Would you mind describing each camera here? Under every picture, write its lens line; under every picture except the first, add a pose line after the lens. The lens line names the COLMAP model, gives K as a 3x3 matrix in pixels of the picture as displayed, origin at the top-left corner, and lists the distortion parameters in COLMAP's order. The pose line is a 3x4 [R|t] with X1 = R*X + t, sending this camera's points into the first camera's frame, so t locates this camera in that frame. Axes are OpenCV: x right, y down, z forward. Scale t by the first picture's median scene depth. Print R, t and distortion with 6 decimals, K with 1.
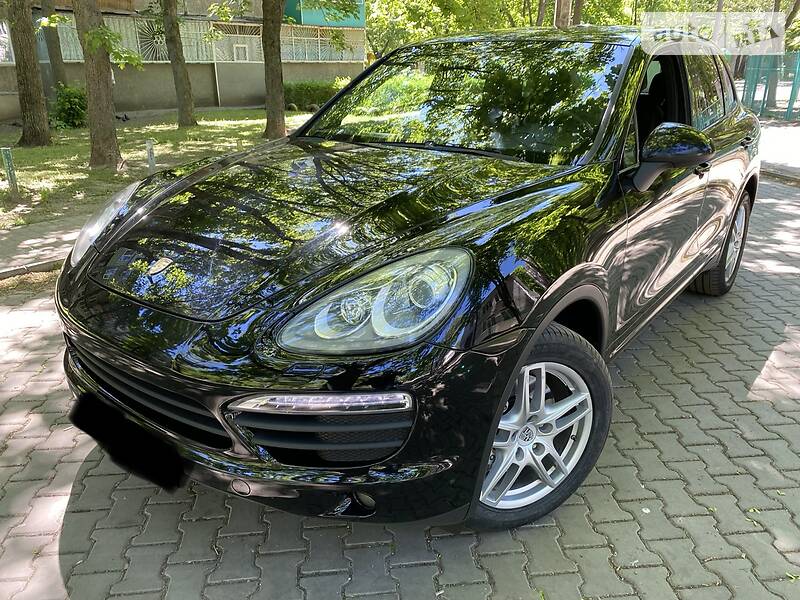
lens RADIAL K [[641.6, 0, 405.4], [0, 641.6, 295.0], [0, 0, 1]] dist [0.027289, 0.005881]
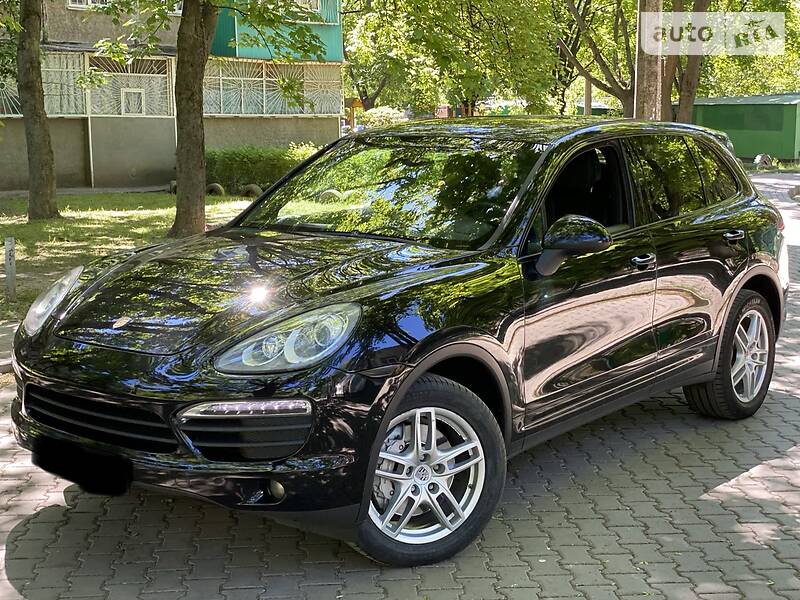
lens RADIAL K [[1219.3, 0, 398.0], [0, 1219.3, 299.5], [0, 0, 1]] dist [0.187702, 0.000000]
pose [[0.999818, 0.003952, -0.018658, 0.164838], [-0.007453, 0.981459, -0.191526, 0.295457], [0.017556, 0.191630, 0.981310, -1.089896]]
